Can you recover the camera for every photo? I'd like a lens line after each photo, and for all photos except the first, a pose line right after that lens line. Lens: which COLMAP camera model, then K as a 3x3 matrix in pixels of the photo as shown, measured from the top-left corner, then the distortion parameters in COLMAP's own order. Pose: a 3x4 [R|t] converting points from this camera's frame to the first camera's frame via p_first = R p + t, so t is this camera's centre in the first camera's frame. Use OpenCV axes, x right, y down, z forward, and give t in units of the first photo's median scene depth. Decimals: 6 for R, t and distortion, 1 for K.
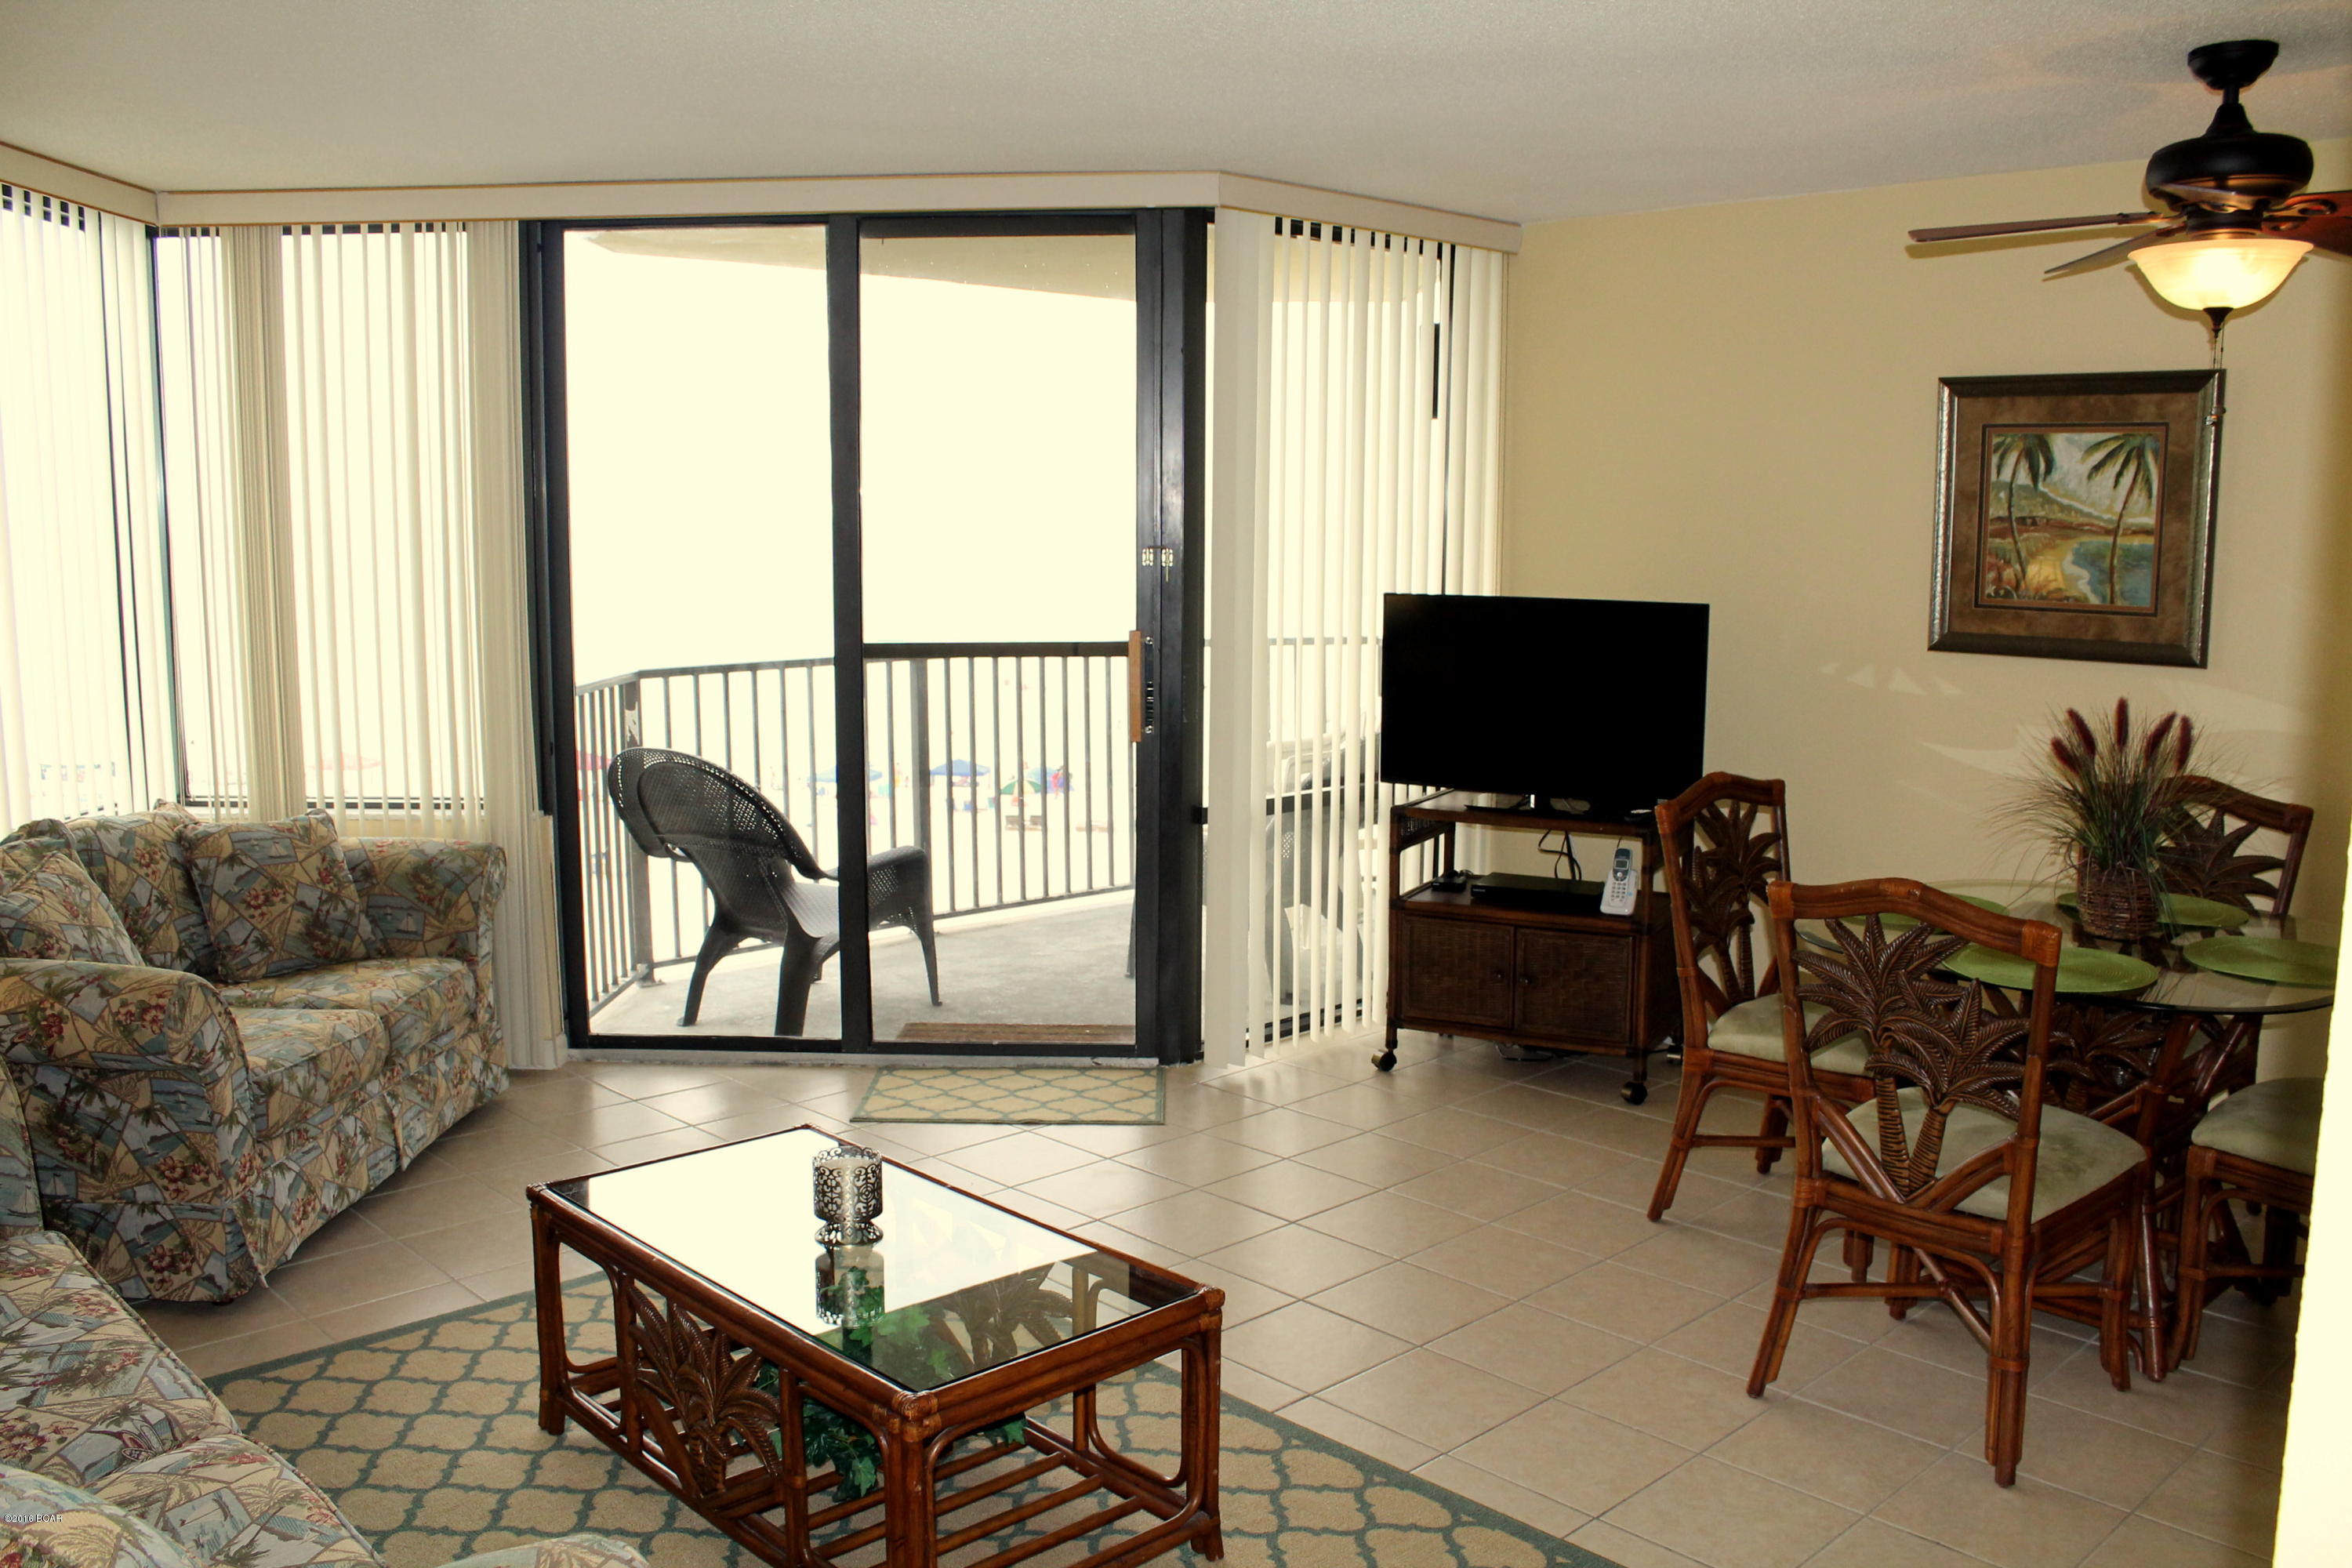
lens RADIAL K [[1968.8, 0, 1179.3], [0, 1968.8, 784.4], [0, 0, 1]] dist [-0.129292, 0.081260]
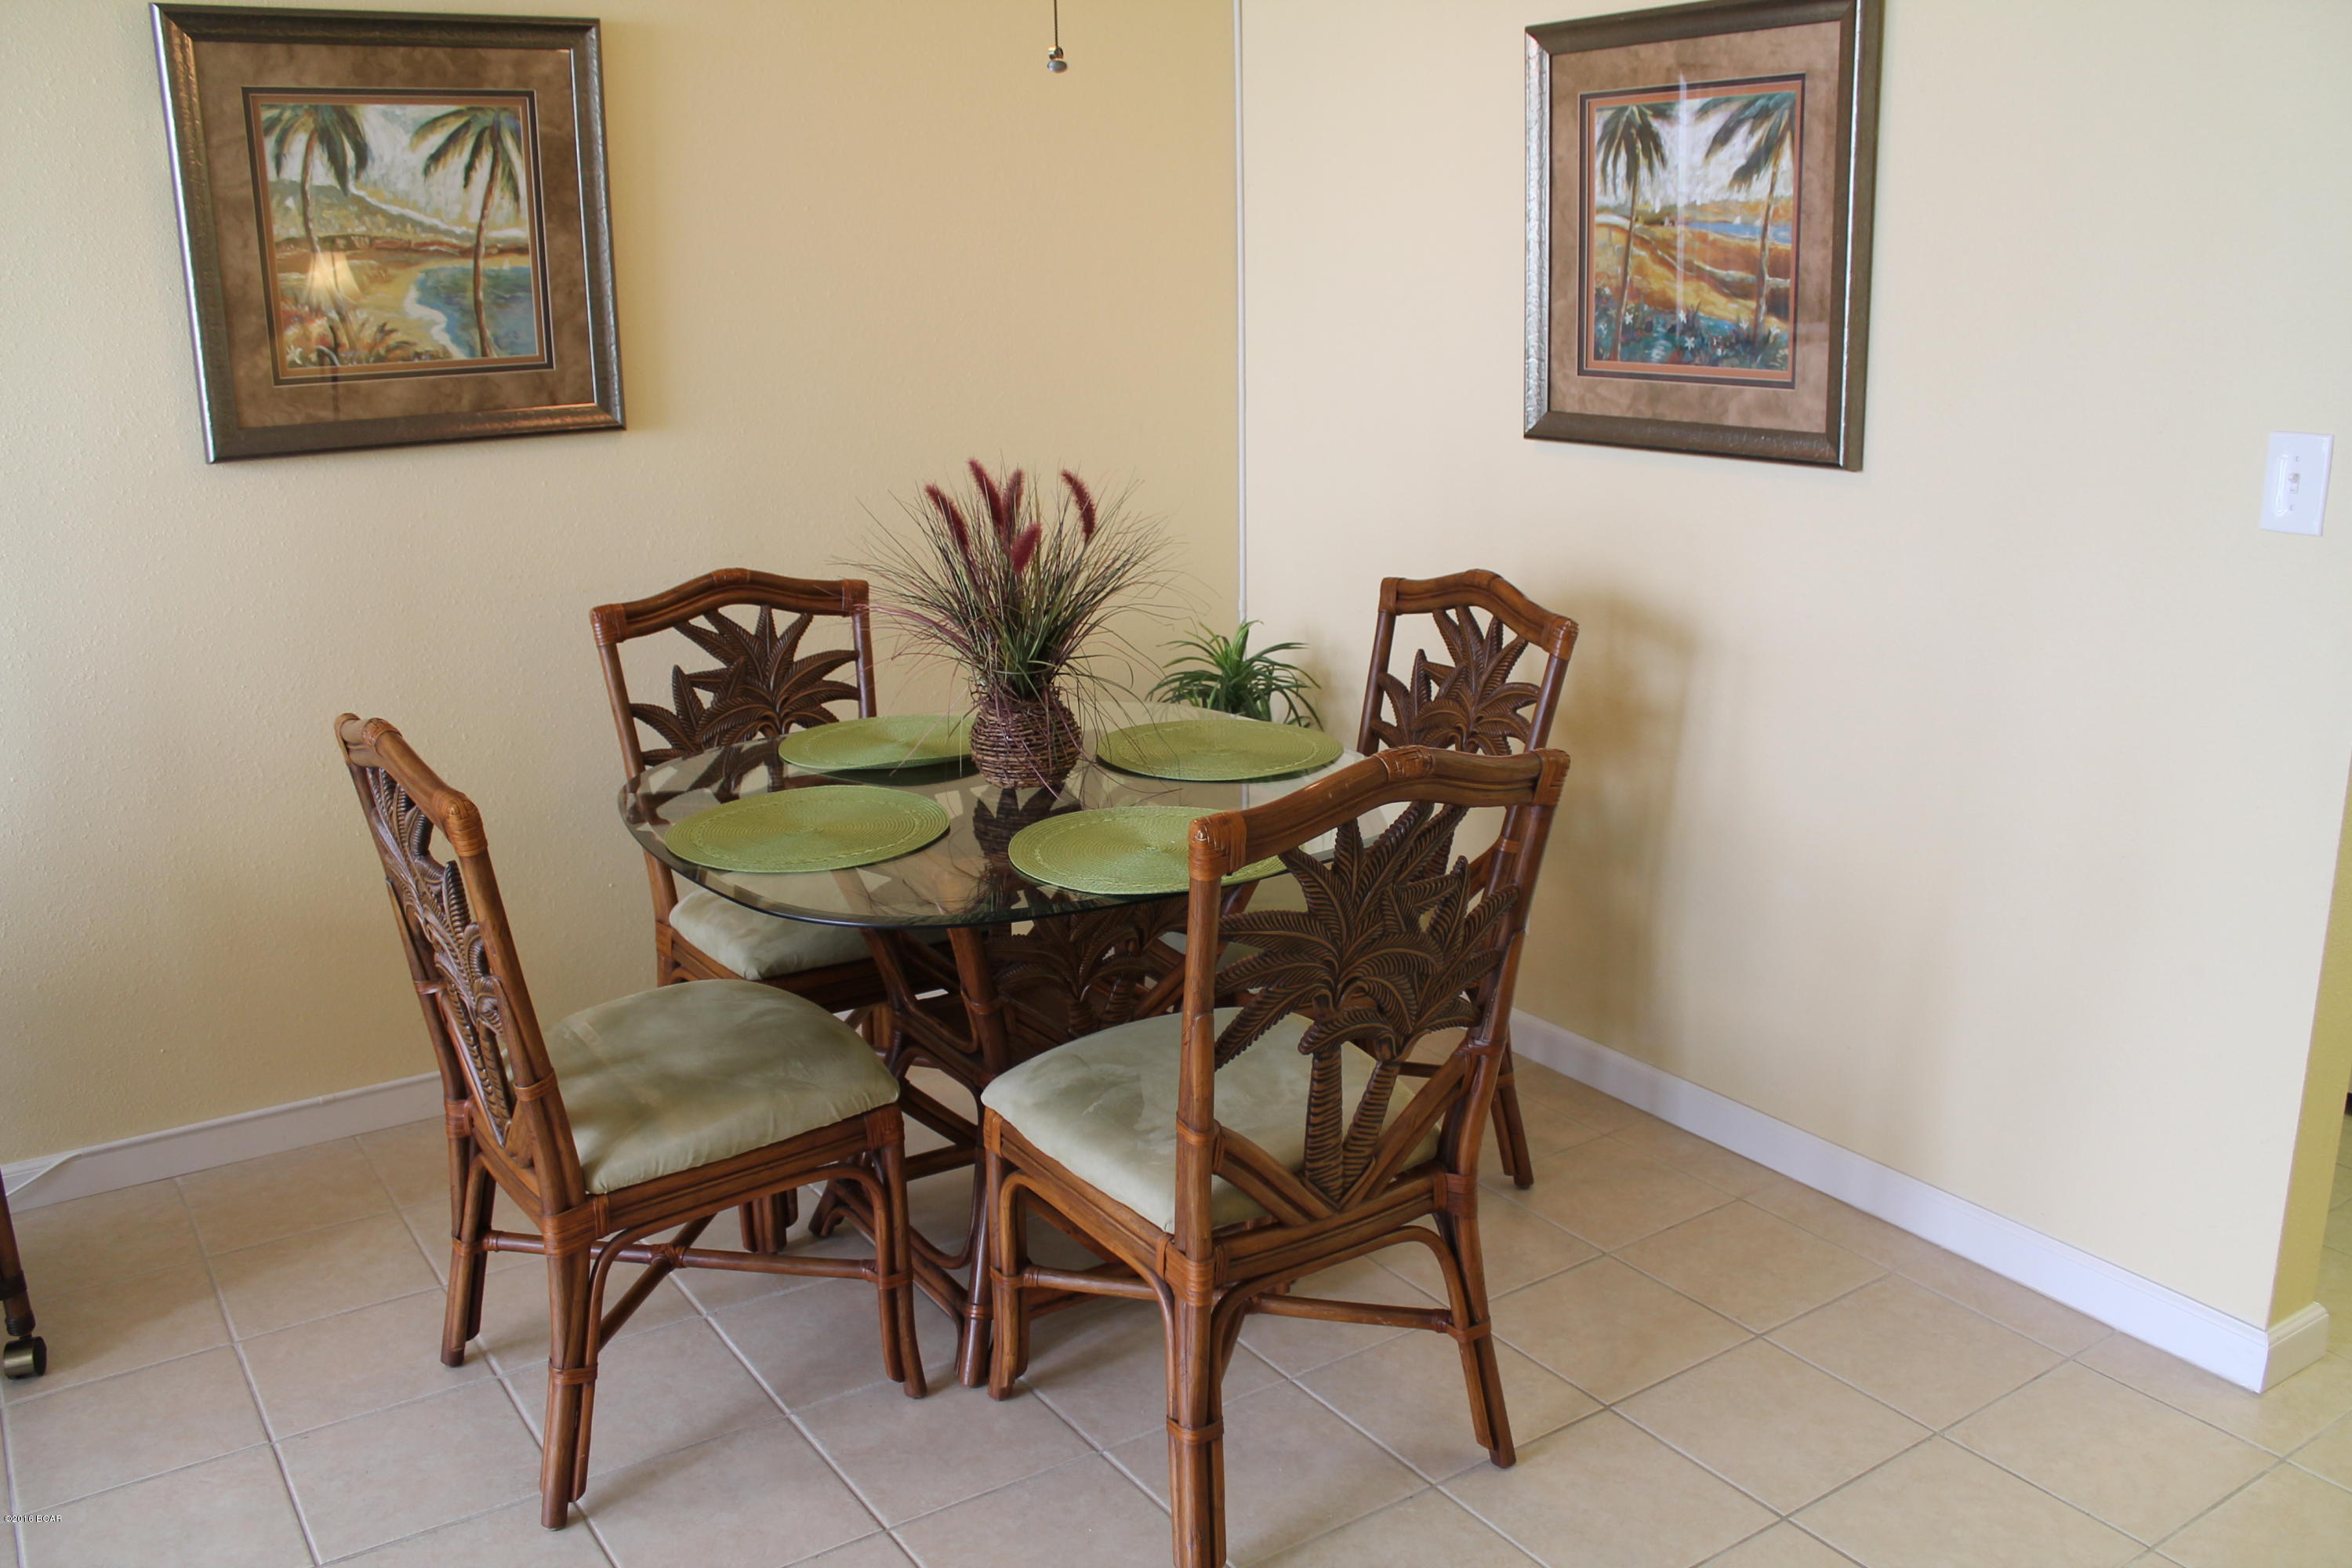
lens RADIAL K [[1968.8, 0, 1181.1], [0, 1968.8, 797.0], [0, 0, 1]] dist [-0.129292, 0.081260]
pose [[0.162163, -0.279453, 0.946366, -0.182519], [0.147946, 0.955105, 0.256682, -0.083680], [-0.975610, 0.098387, 0.196227, 0.629679]]
